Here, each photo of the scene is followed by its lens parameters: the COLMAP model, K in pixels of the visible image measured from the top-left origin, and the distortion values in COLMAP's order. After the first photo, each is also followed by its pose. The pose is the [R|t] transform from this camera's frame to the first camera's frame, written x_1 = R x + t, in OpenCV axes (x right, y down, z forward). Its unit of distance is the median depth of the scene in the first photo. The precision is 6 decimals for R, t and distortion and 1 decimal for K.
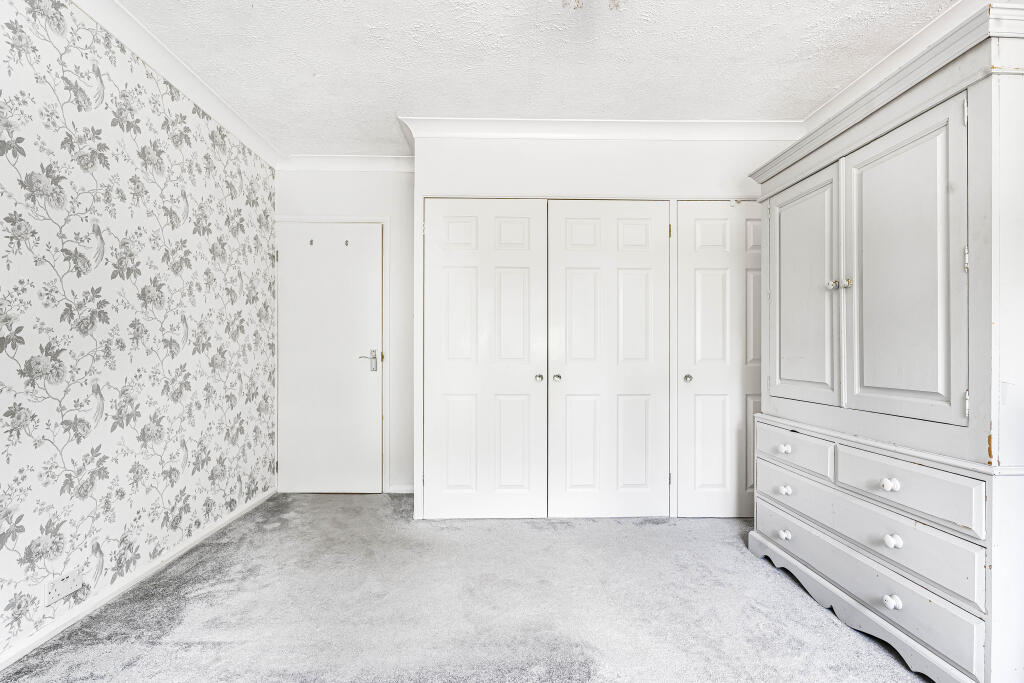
lens RADIAL K [[467.5, 0, 510.8], [0, 467.5, 346.1], [0, 0, 1]] dist [0.000568, -0.001469]
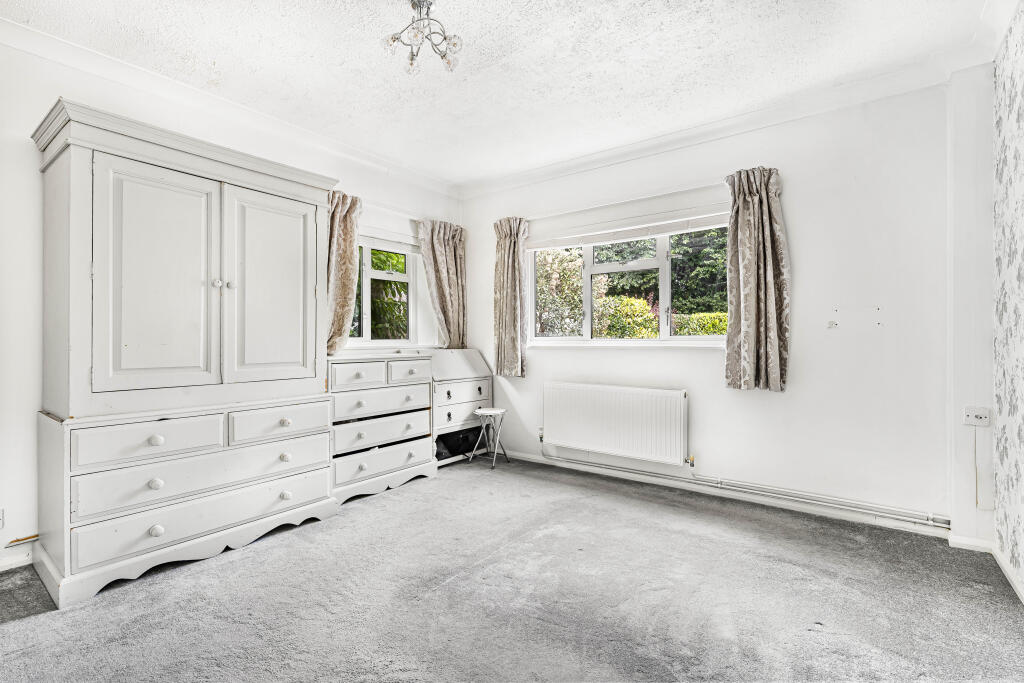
lens RADIAL K [[467.5, 0, 510.0], [0, 467.5, 342.9], [0, 0, 1]] dist [0.000568, -0.001469]
pose [[-0.788981, -0.005481, 0.614393, -0.649762], [-0.009779, 0.999946, -0.003636, 0.021128], [-0.614340, -0.008877, -0.788992, 1.524503]]
